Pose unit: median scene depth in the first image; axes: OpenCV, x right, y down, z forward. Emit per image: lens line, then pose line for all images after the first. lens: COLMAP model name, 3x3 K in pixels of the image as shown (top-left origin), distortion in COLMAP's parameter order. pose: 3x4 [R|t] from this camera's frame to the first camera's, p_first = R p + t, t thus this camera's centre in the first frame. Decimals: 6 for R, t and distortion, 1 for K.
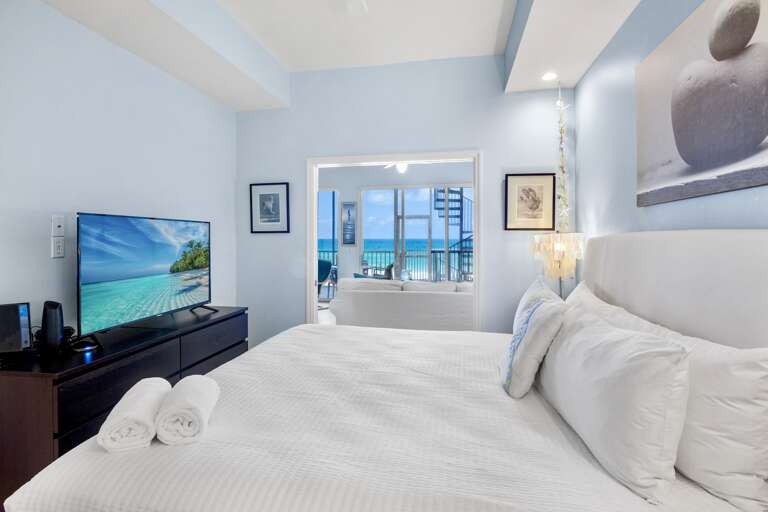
lens RADIAL K [[380.2, 0, 378.1], [0, 380.2, 242.5], [0, 0, 1]] dist [-0.018776, 0.000429]
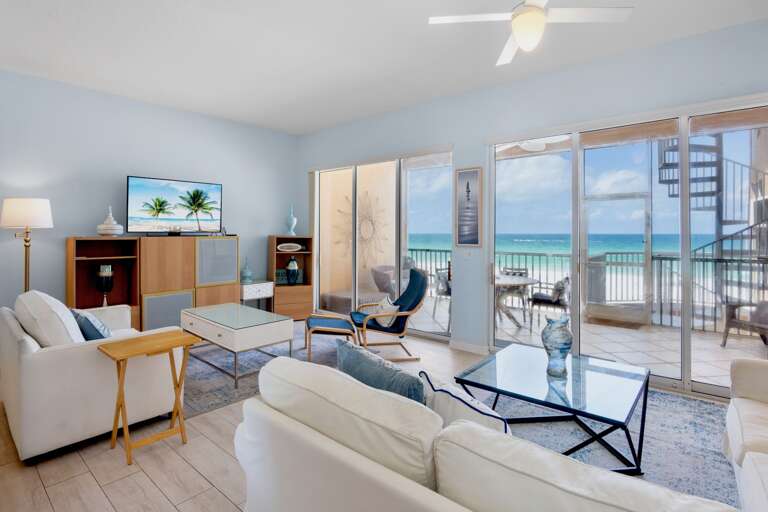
lens RADIAL K [[380.2, 0, 378.5], [0, 380.2, 229.1], [0, 0, 1]] dist [-0.018776, 0.000429]
pose [[0.873992, -0.000665, -0.485940, 0.061065], [-0.009179, 0.999798, -0.017877, -0.004132], [0.485854, 0.020085, 0.873809, 0.337205]]
